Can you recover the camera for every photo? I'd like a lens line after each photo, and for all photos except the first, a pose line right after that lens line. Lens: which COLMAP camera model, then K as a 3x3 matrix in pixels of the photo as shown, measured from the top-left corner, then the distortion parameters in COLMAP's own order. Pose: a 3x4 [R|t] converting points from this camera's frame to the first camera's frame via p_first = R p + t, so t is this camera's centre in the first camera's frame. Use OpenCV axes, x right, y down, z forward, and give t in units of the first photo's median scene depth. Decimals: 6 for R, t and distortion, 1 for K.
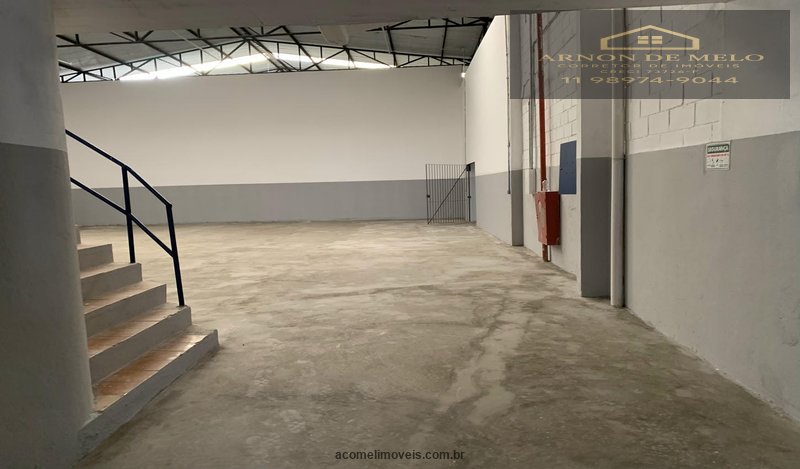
lens RADIAL K [[607.0, 0, 372.6], [0, 607.0, 231.1], [0, 0, 1]] dist [0.047074, -0.059943]
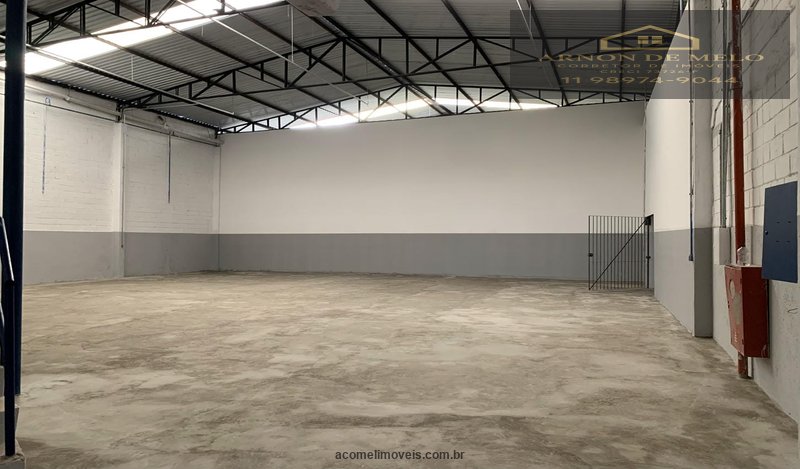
lens RADIAL K [[607.0, 0, 372.6], [0, 607.0, 231.1], [0, 0, 1]] dist [0.047074, -0.059943]
pose [[0.957515, 0.025658, -0.287239, 0.034358], [-0.048230, 0.996253, -0.071785, -0.012582], [0.284321, 0.082589, 0.955165, 0.100022]]
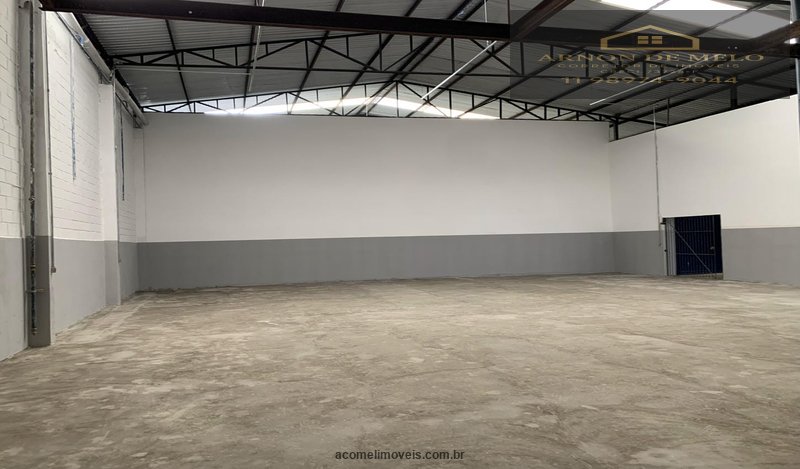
lens RADIAL K [[607.0, 0, 372.6], [0, 607.0, 231.1], [0, 0, 1]] dist [0.047074, -0.059943]
pose [[0.947003, 0.008220, 0.321118, -0.599663], [0.022174, 0.995615, -0.090880, -0.005074], [-0.320457, 0.093184, 0.942669, 0.188549]]
